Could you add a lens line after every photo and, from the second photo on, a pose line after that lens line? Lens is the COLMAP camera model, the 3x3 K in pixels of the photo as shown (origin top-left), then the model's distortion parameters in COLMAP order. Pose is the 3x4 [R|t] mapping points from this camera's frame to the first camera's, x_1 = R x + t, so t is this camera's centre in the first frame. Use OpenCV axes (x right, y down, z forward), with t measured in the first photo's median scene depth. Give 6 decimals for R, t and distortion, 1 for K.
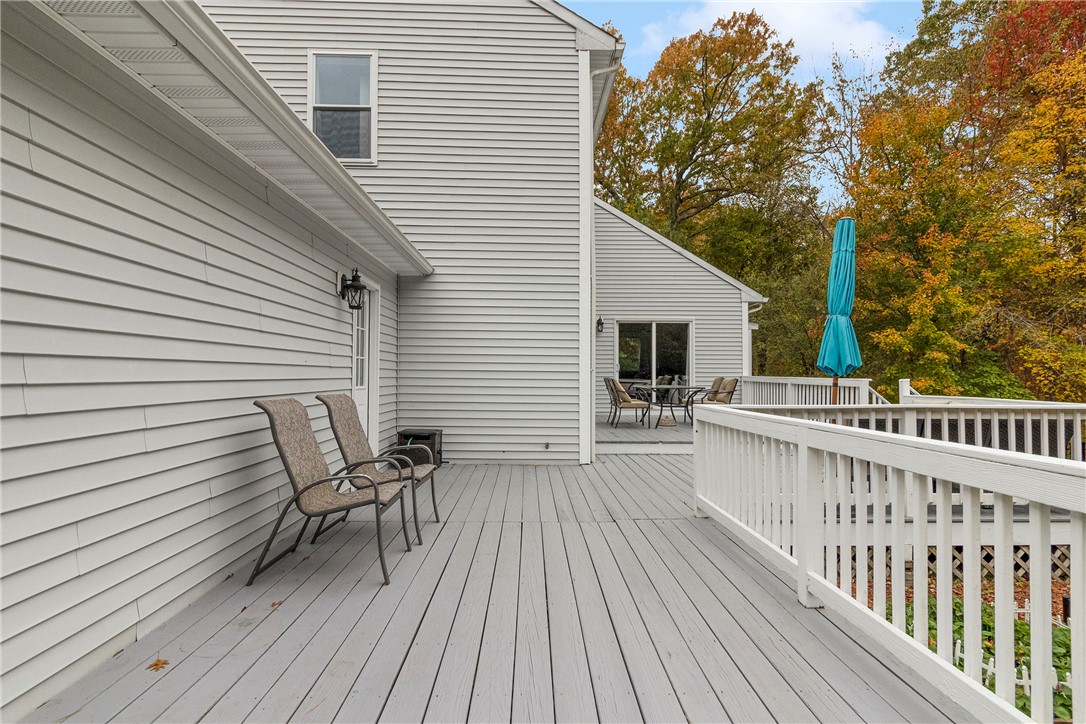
lens RADIAL K [[599.2, 0, 538.7], [0, 599.2, 351.9], [0, 0, 1]] dist [-0.001944, 0.001883]
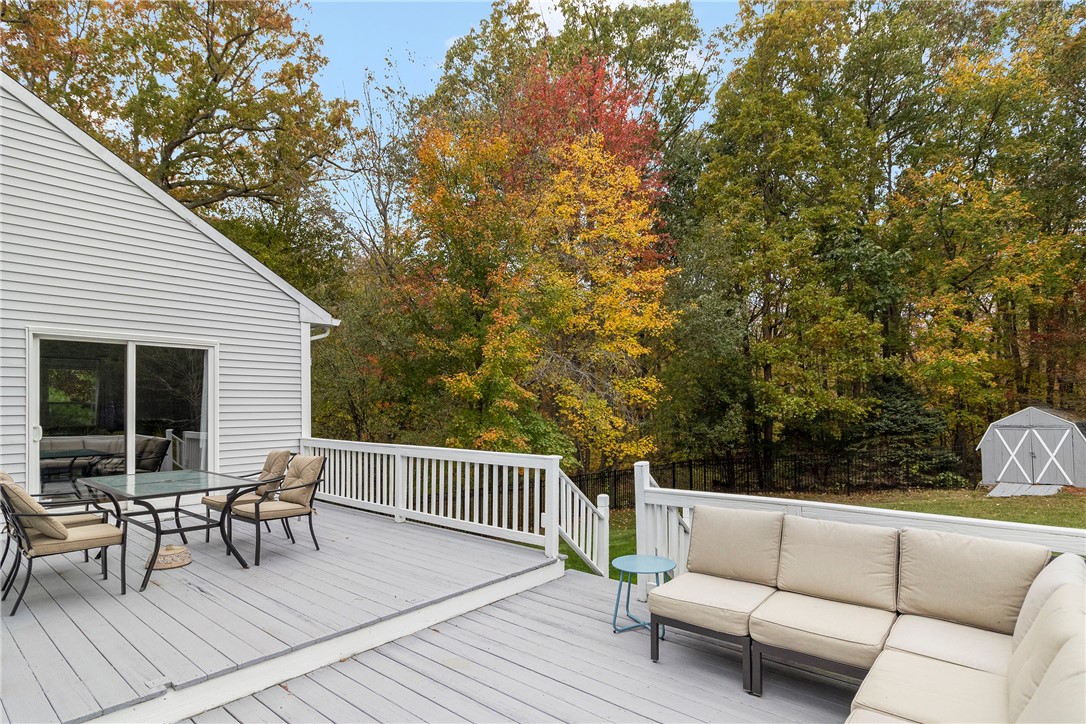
lens RADIAL K [[568.6, 0, 557.1], [0, 568.6, 398.3], [0, 0, 1]] dist [-0.000273, -0.001126]
pose [[0.661716, 0.004285, 0.749742, 0.059796], [-0.018587, 0.999770, 0.010692, -0.012537], [-0.749524, -0.021010, 0.661644, 0.351768]]
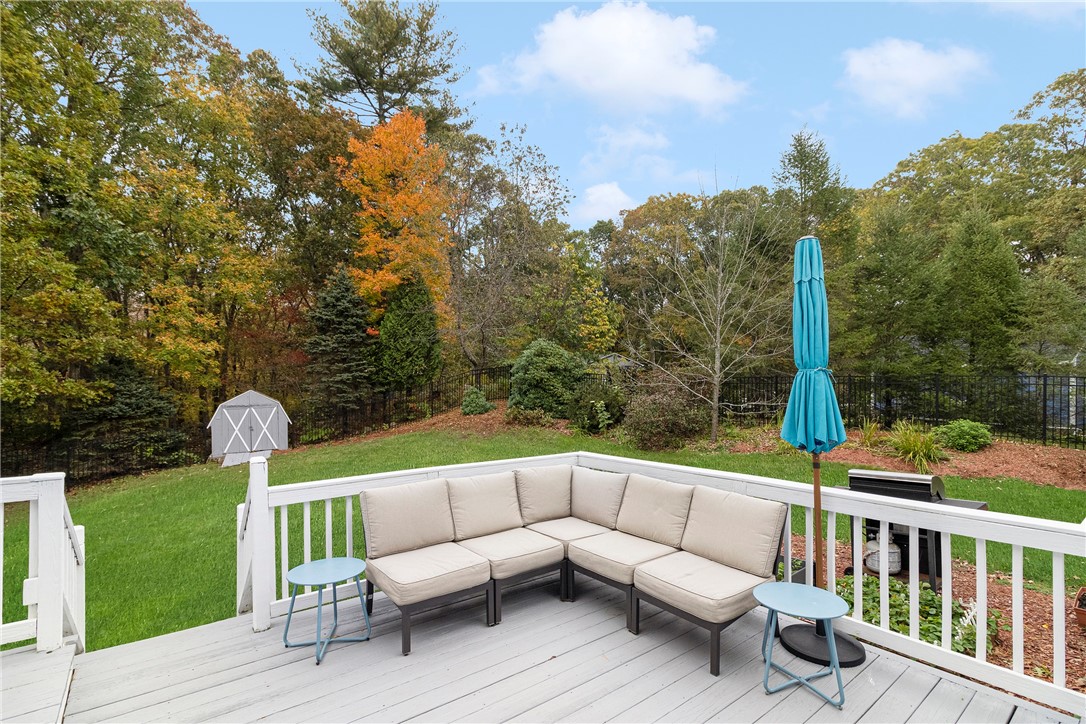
lens RADIAL K [[510.4, 0, 552.0], [0, 510.4, 385.8], [0, 0, 1]] dist [-0.000237, -0.000017]
pose [[-0.606509, 0.000462, 0.795077, 0.068060], [-0.025320, 0.999481, -0.019896, -0.005225], [-0.794673, -0.032198, -0.606183, 0.570249]]
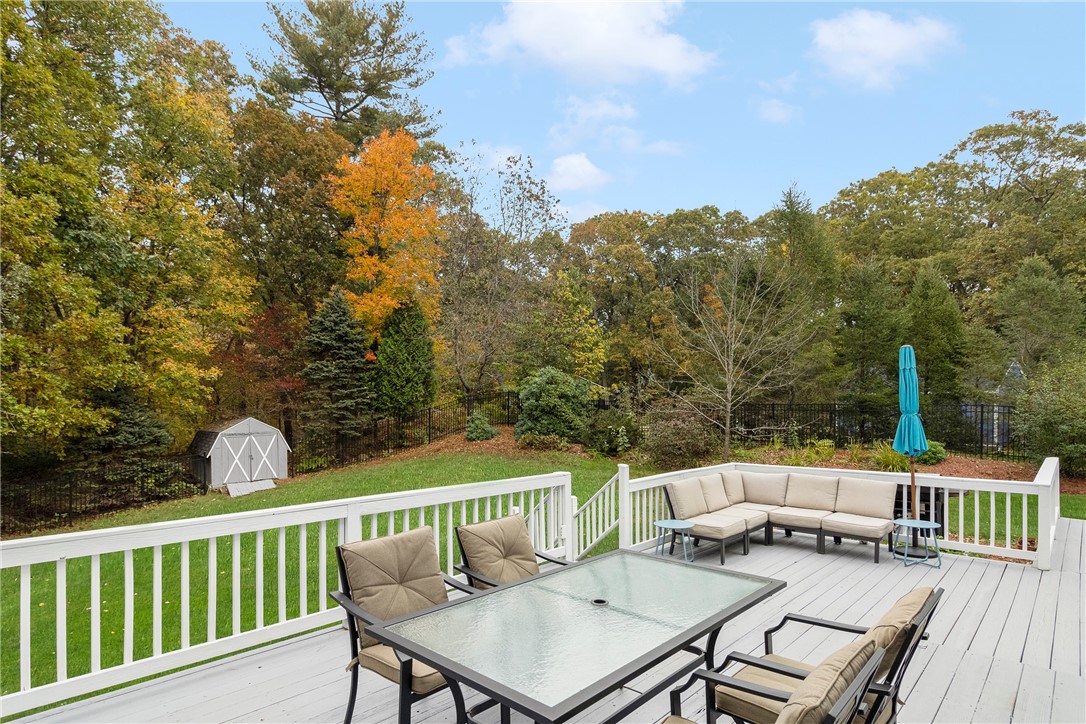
lens RADIAL K [[568.6, 0, 557.5], [0, 568.6, 412.9], [0, 0, 1]] dist [-0.000273, -0.001126]
pose [[-0.720797, -0.004861, 0.693129, 0.057712], [-0.019791, 0.999712, -0.013569, -0.007572], [-0.692864, -0.023498, -0.720685, 0.869055]]
